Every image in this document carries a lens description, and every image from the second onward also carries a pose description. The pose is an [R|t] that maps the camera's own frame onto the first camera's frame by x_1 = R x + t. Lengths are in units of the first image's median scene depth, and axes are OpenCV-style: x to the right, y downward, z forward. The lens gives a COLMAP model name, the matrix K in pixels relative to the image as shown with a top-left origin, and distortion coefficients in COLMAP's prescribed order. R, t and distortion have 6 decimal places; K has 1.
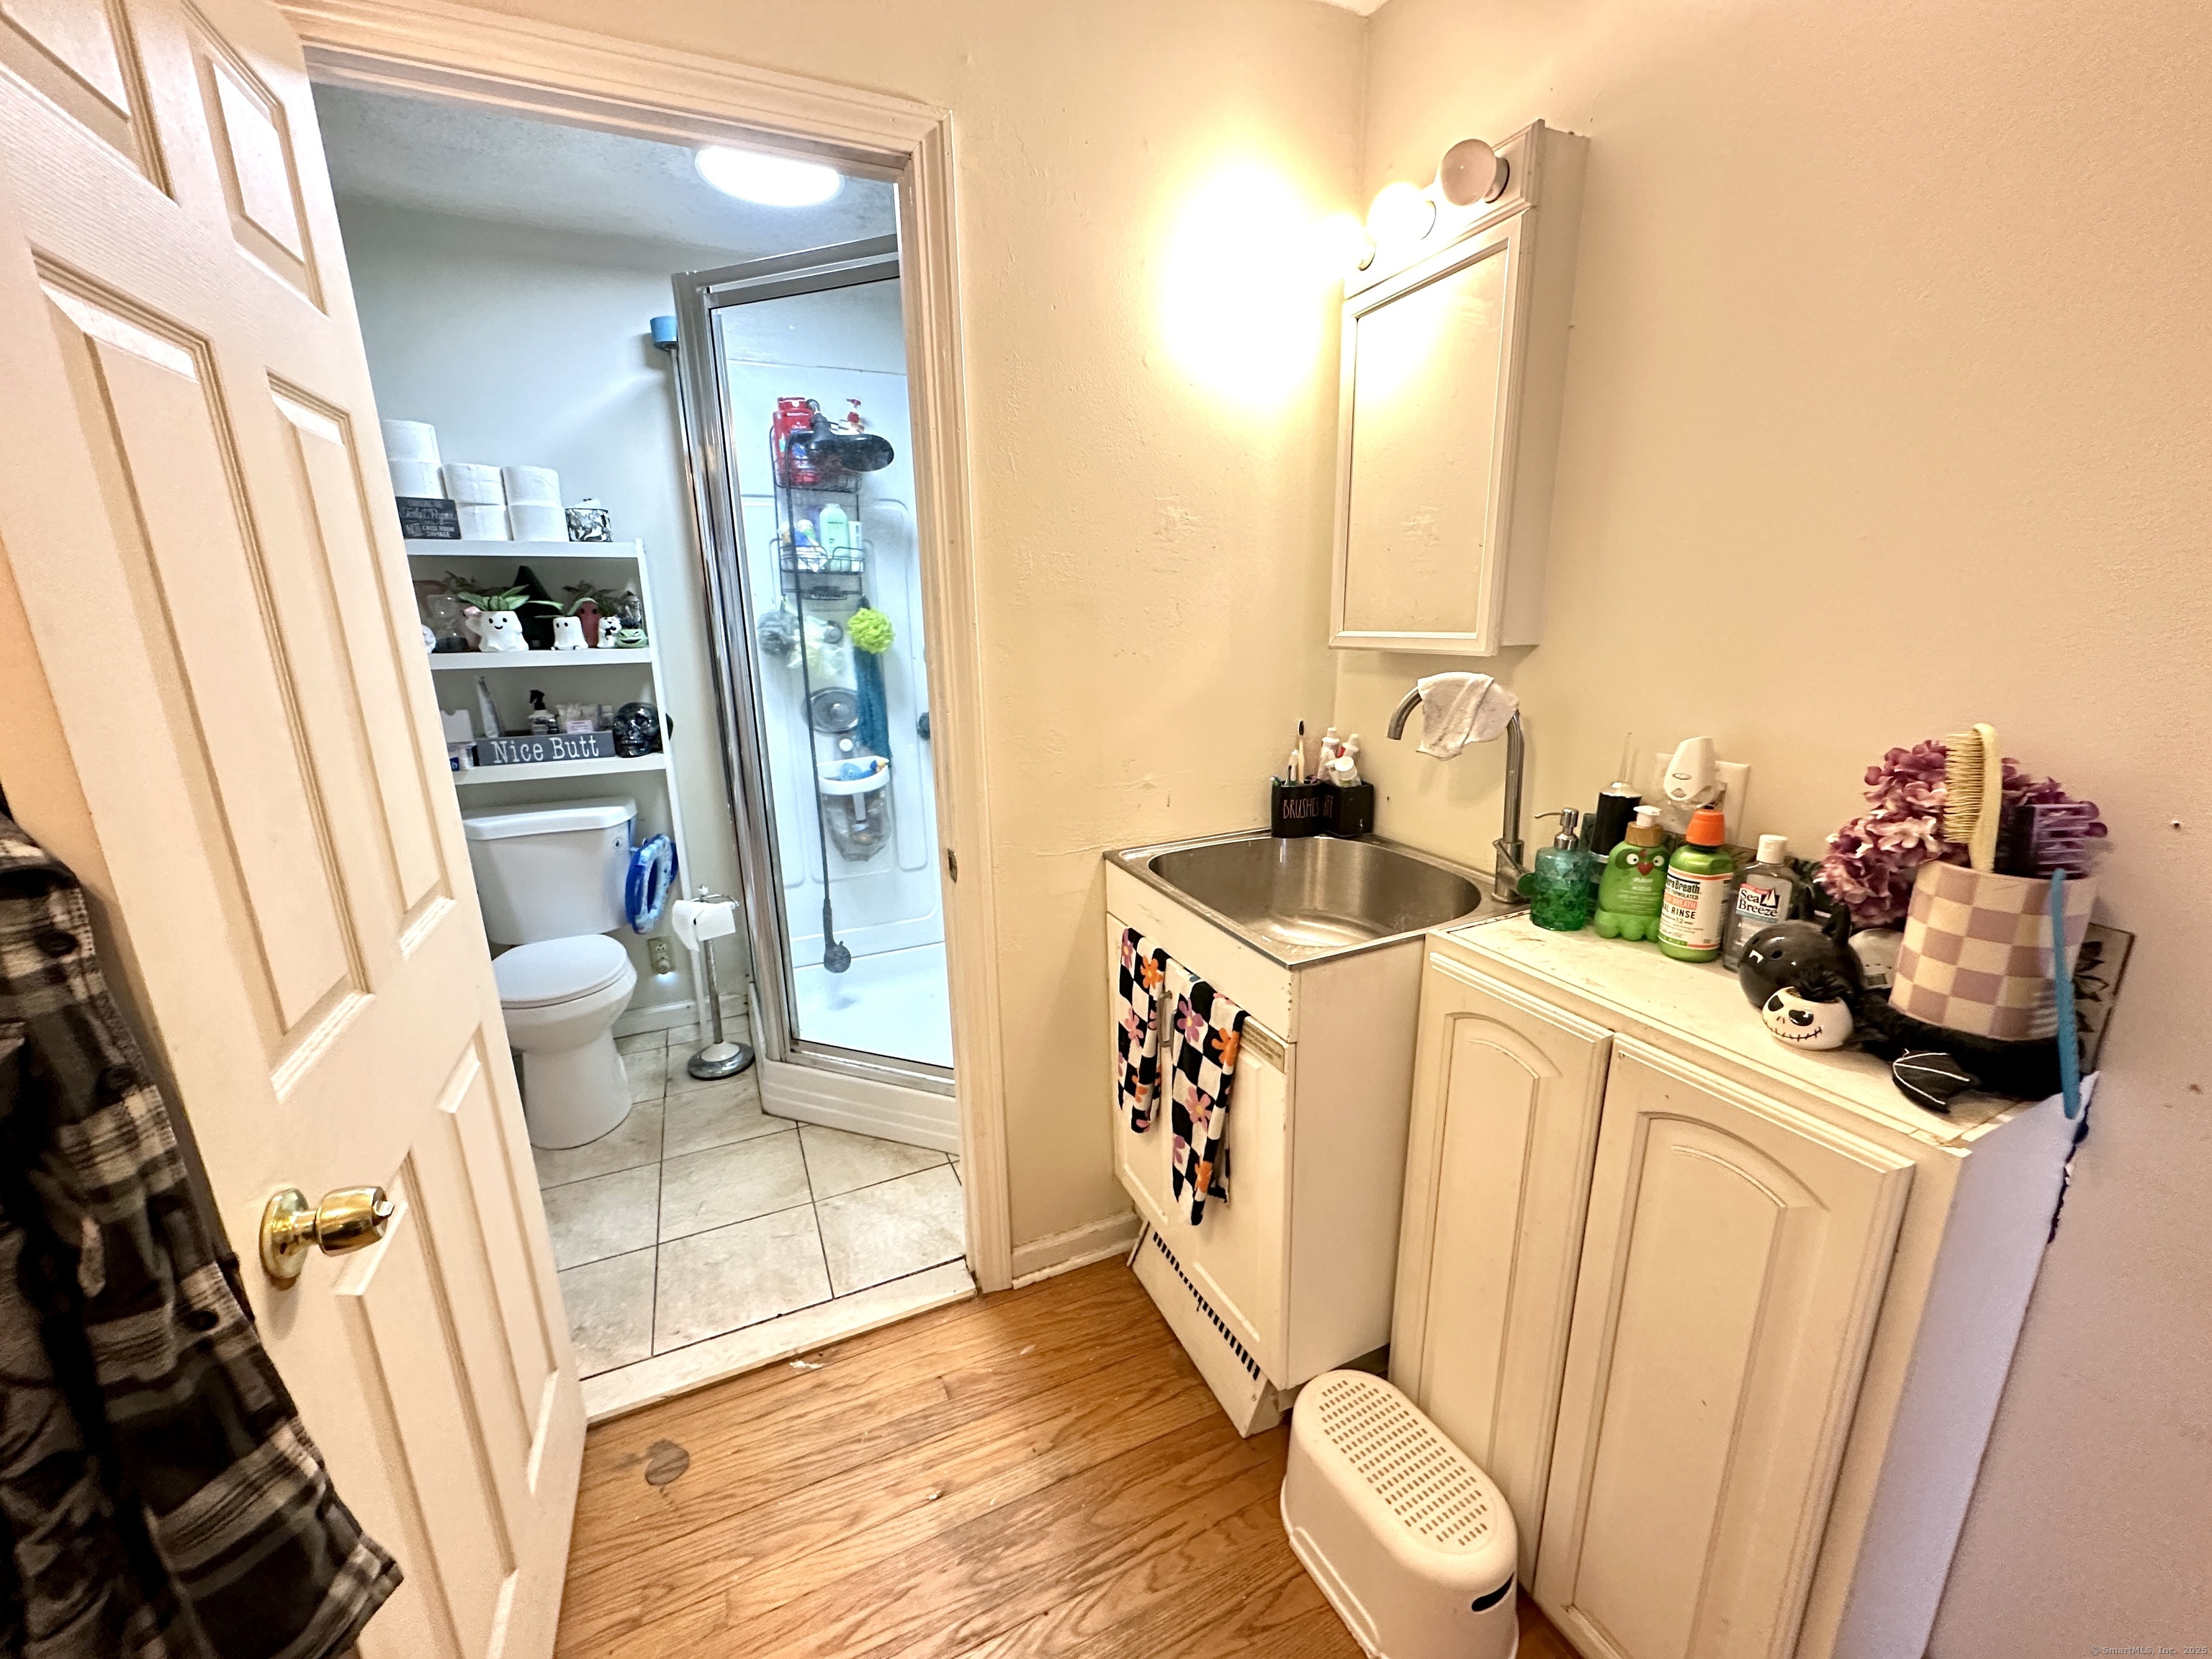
lens RADIAL K [[882.7, 0, 1098.9], [0, 882.7, 828.5], [0, 0, 1]] dist [-0.002935, 0.000769]
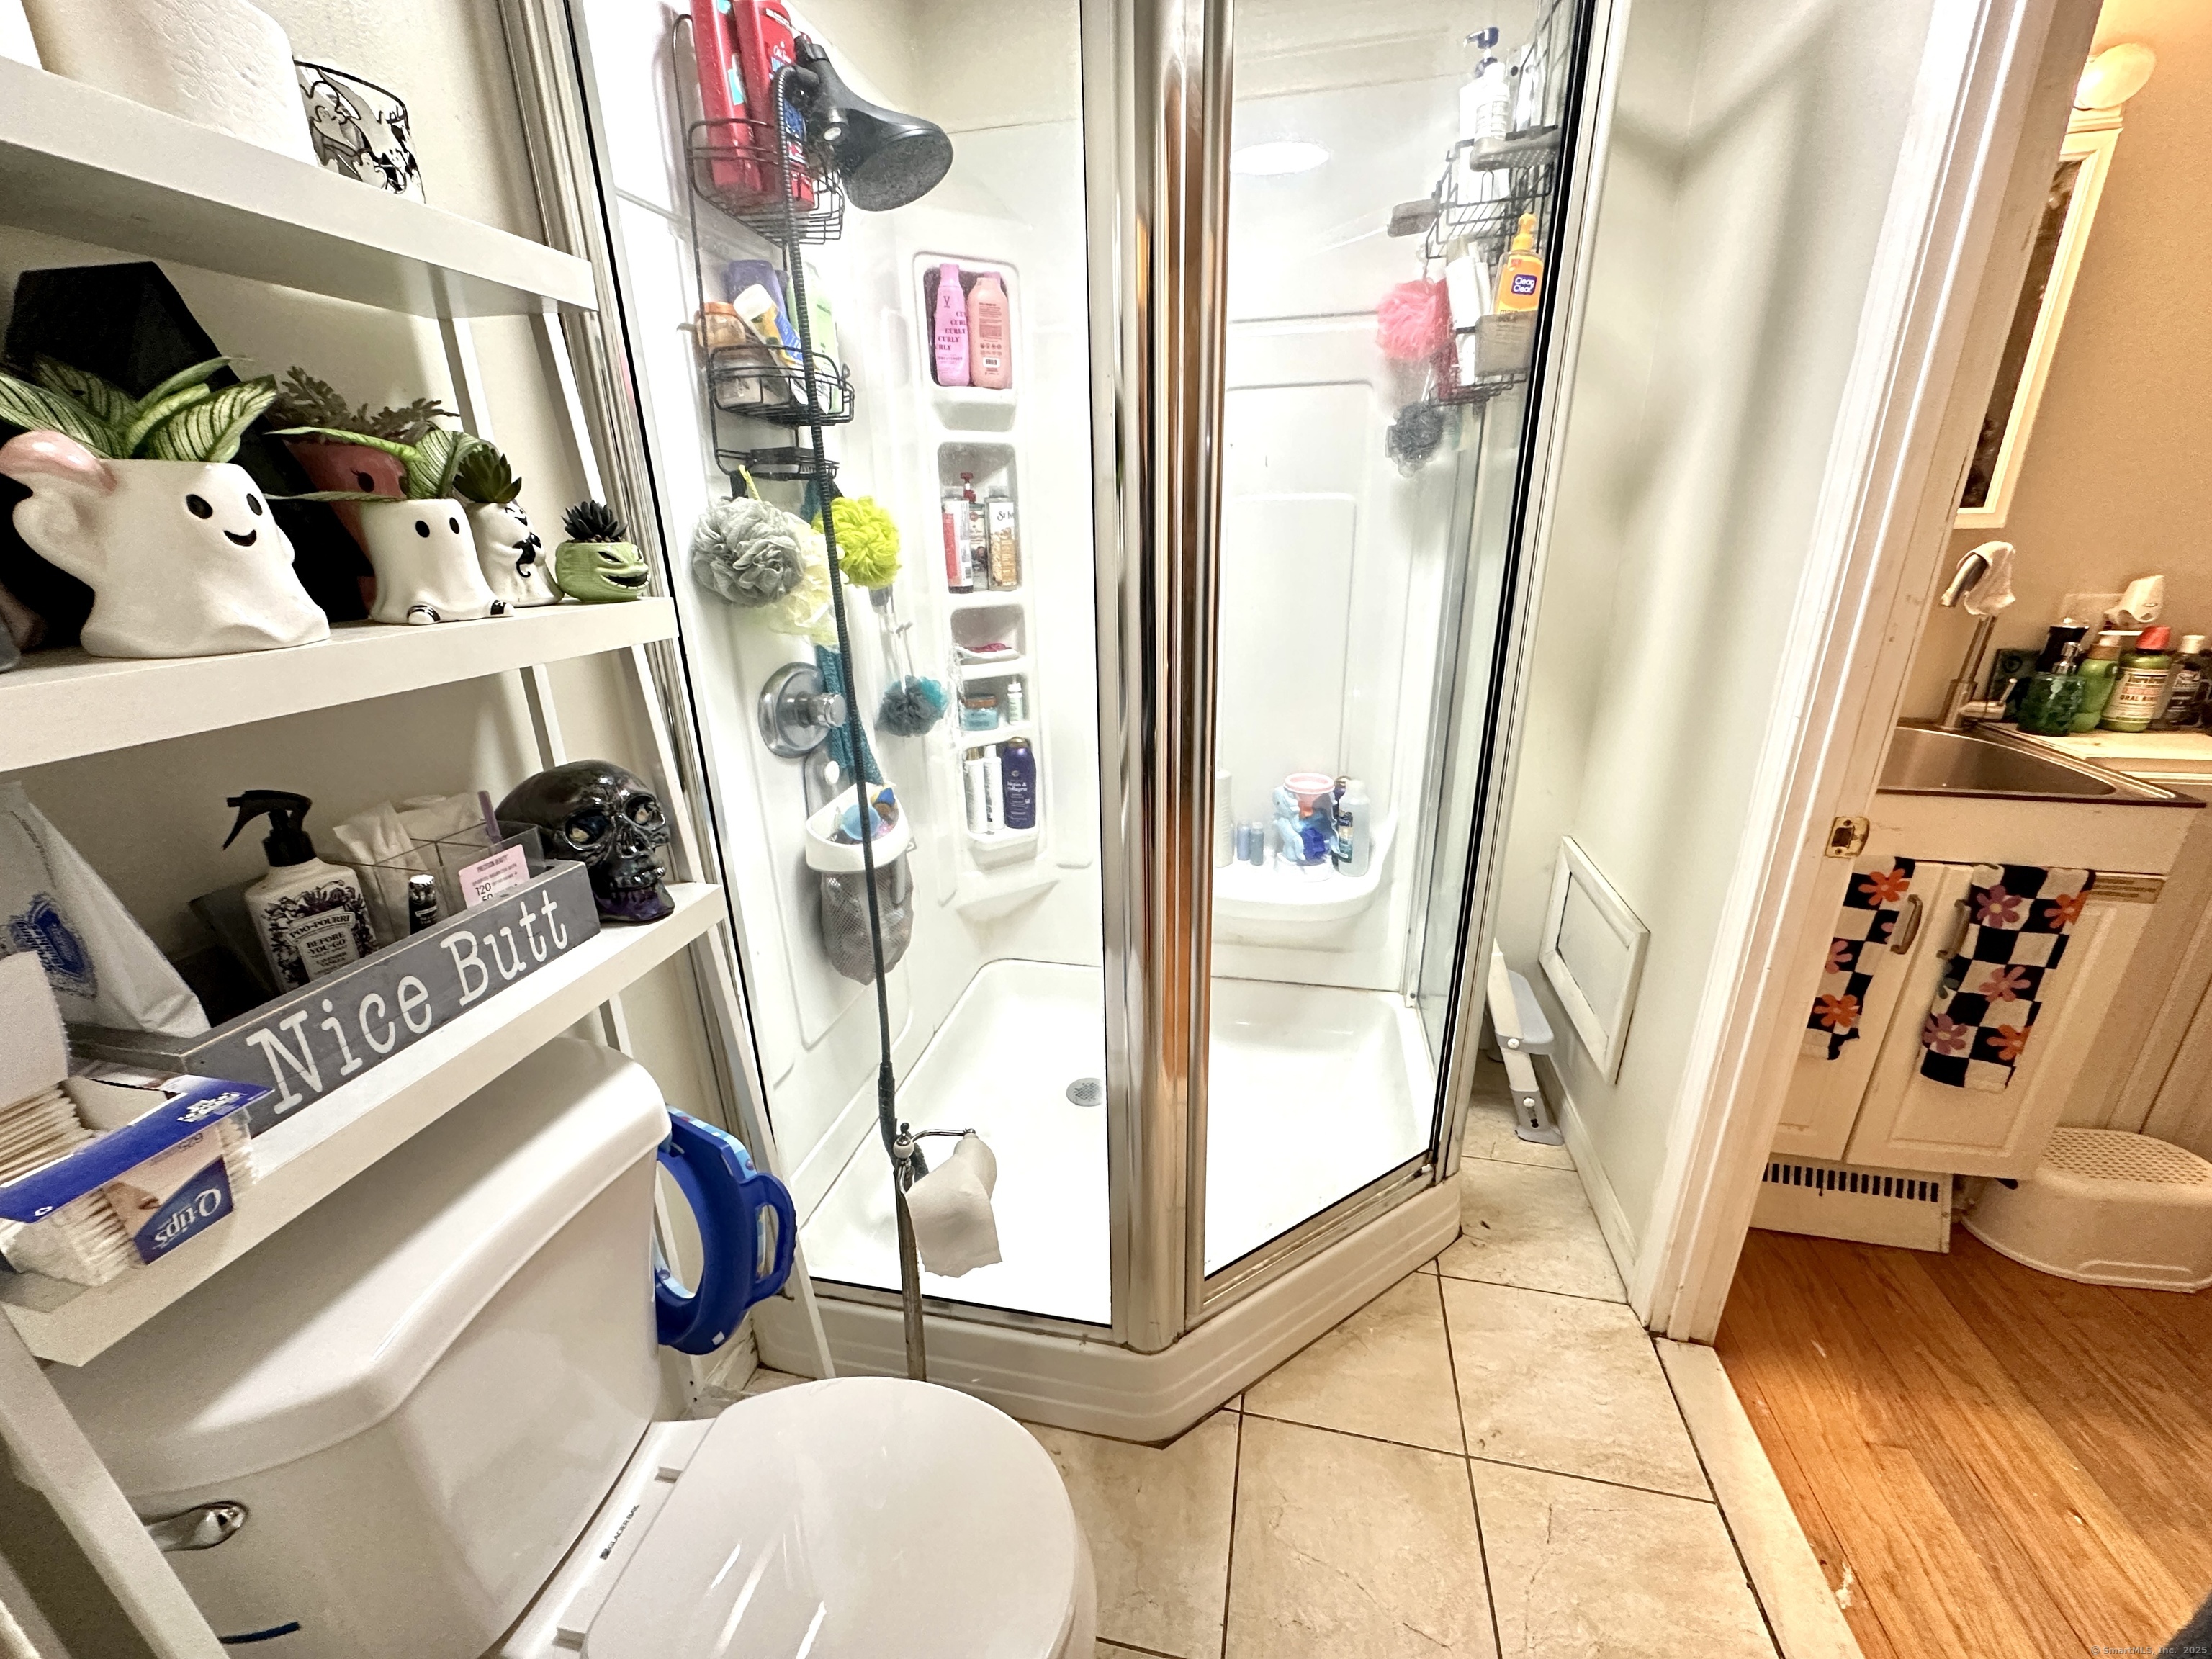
lens RADIAL K [[882.7, 0, 1100.9], [0, 882.7, 833.0], [0, 0, 1]] dist [-0.002935, 0.000769]
pose [[0.599965, -0.270049, 0.753071, -0.725053], [0.209150, 0.961516, 0.178169, -0.147148], [-0.772203, 0.050610, 0.633357, 0.682375]]
